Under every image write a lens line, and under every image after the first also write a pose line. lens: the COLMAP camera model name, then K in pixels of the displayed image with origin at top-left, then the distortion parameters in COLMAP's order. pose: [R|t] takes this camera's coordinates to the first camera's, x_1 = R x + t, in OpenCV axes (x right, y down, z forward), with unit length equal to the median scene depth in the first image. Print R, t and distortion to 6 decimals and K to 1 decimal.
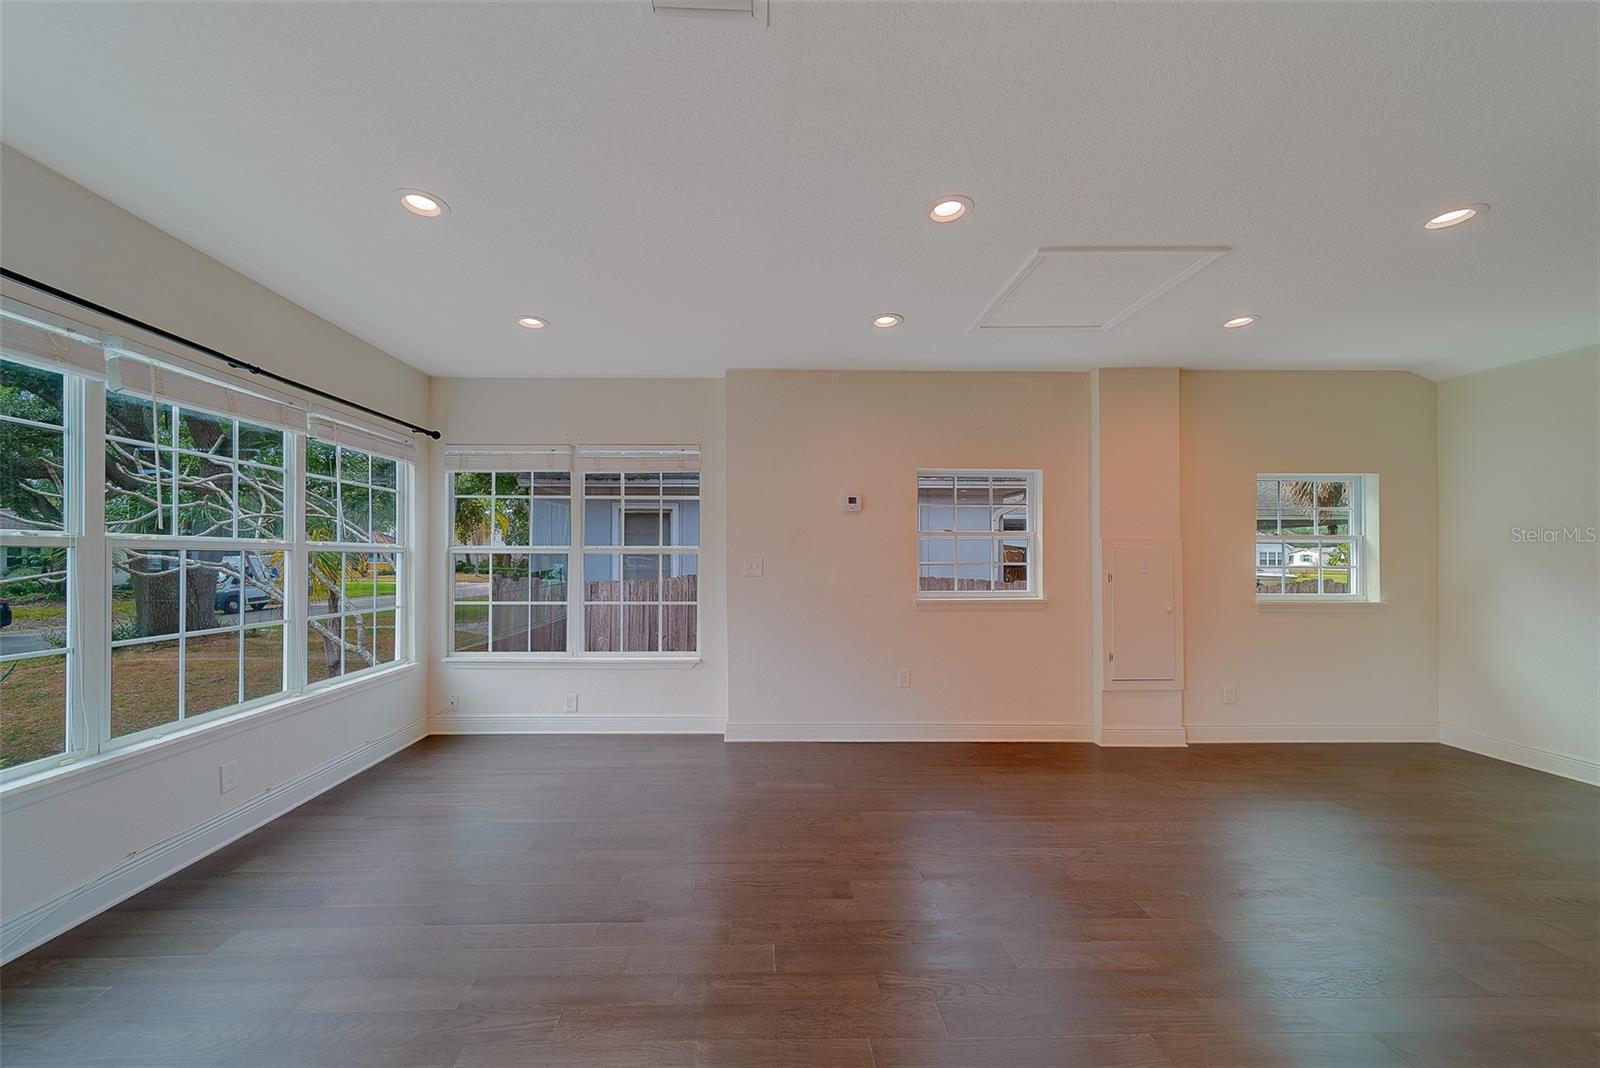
lens RADIAL K [[587.6, 0, 767.9], [0, 587.6, 564.2], [0, 0, 1]] dist [0.010518, -0.000572]
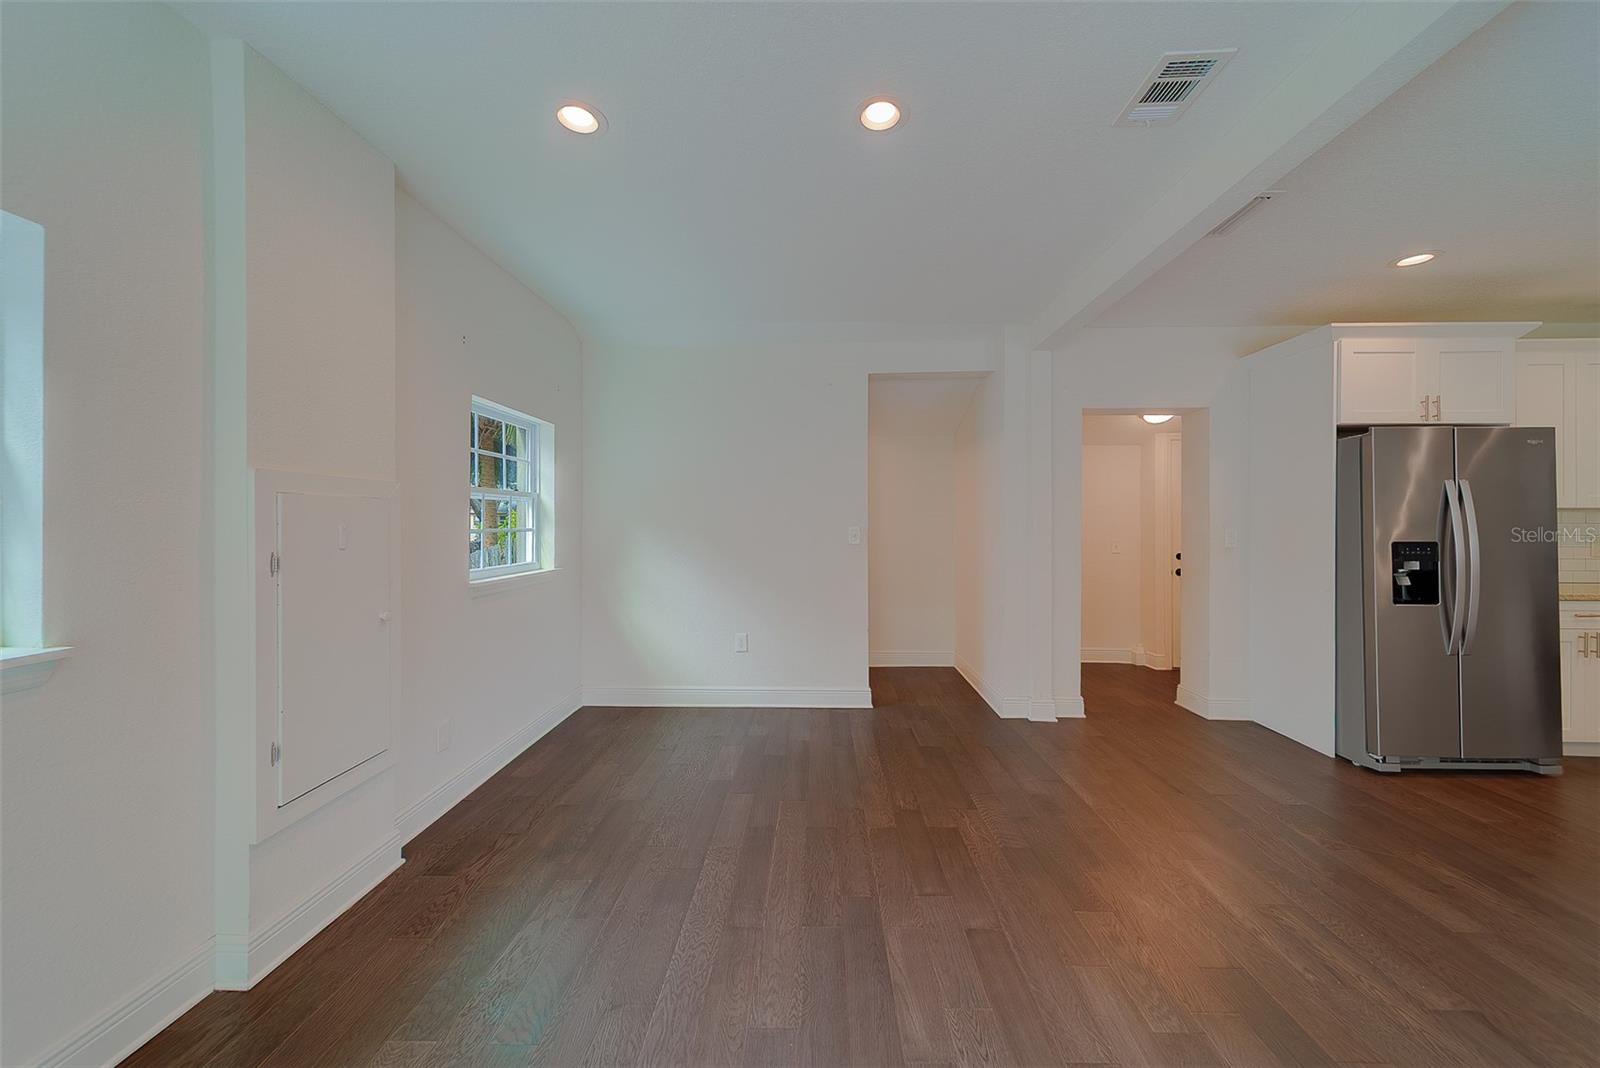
lens RADIAL K [[587.6, 0, 799.8], [0, 587.6, 519.5], [0, 0, 1]] dist [0.010518, -0.000572]
pose [[0.026232, 0.002384, 0.999653, 0.146861], [0.004697, 0.999986, -0.002508, -0.005408], [-0.999645, 0.004761, 0.026220, 0.532833]]
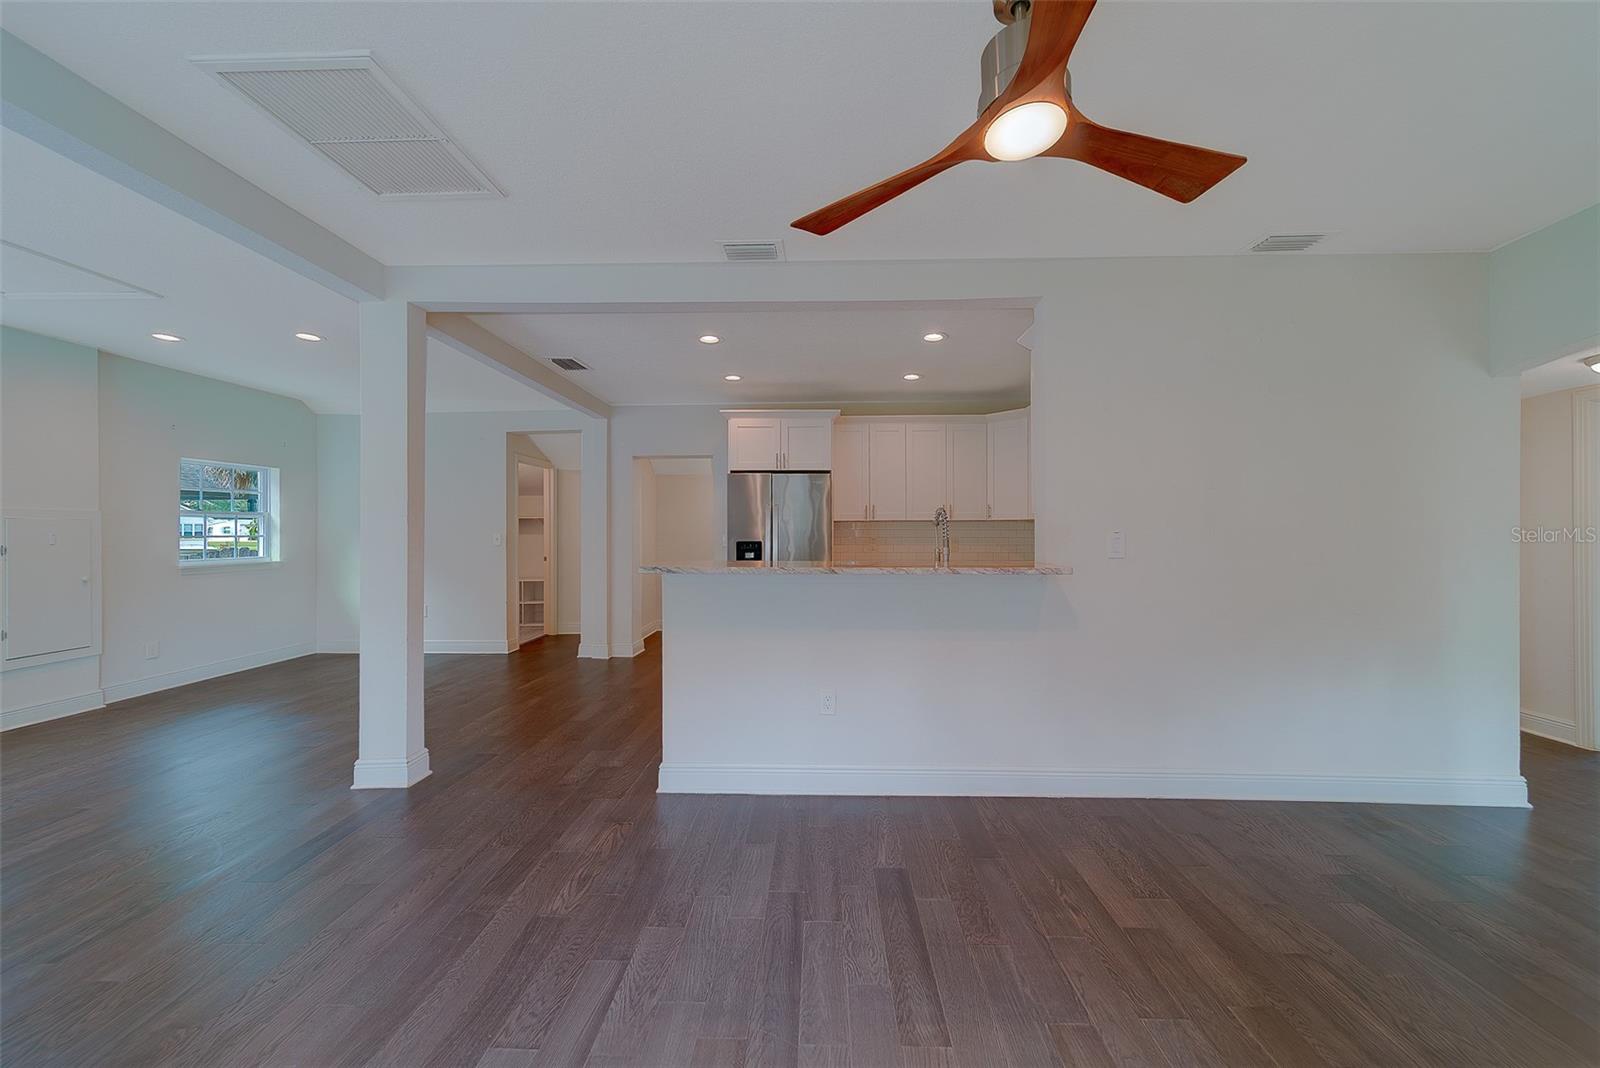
lens RADIAL K [[587.6, 0, 798.0], [0, 587.6, 523.4], [0, 0, 1]] dist [0.010518, -0.000572]
pose [[0.068819, 0.012020, 0.997557, -0.283337], [0.007431, 0.999893, -0.012561, 0.001955], [-0.997601, 0.008278, 0.068722, -0.322707]]
